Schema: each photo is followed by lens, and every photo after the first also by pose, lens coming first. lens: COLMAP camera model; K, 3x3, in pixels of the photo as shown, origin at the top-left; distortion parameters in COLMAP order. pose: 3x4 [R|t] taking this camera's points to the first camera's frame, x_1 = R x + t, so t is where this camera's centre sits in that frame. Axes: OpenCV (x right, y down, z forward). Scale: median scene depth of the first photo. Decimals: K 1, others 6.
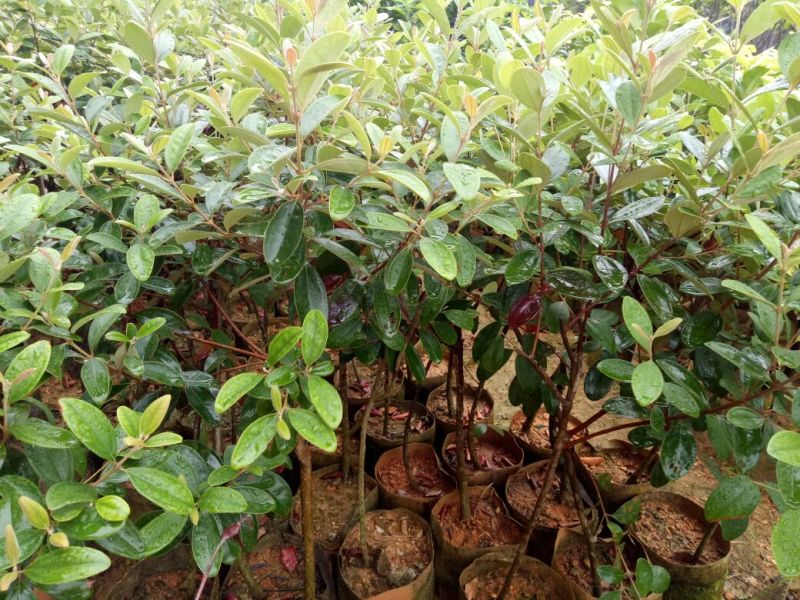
lens RADIAL K [[611.8, 0, 399.2], [0, 611.8, 298.9], [0, 0, 1]] dist [0.009448, 0.002812]
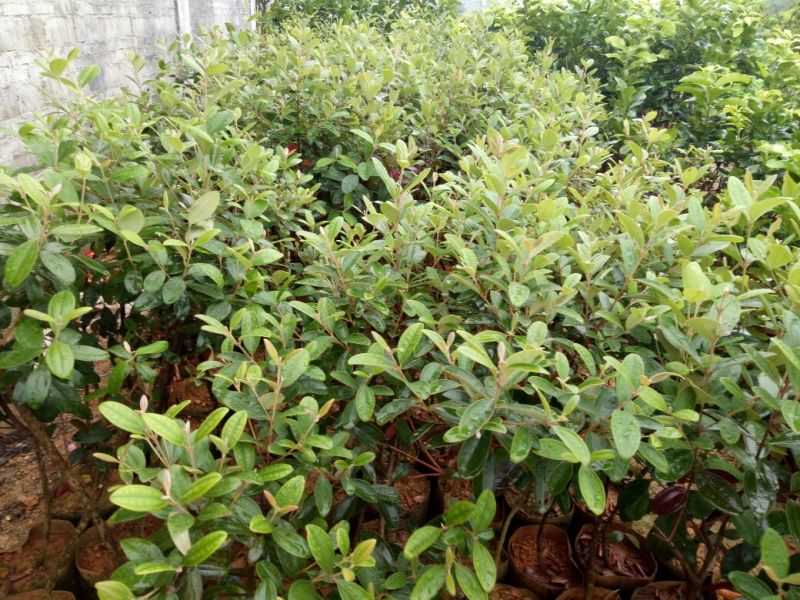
lens RADIAL K [[611.8, 0, 399.3], [0, 611.8, 301.3], [0, 0, 1]] dist [0.009448, 0.002812]
pose [[0.948810, 0.180849, -0.258945, -0.020860], [-0.179751, 0.983310, 0.028117, -0.144456], [0.259709, 0.019868, 0.965483, -0.117800]]
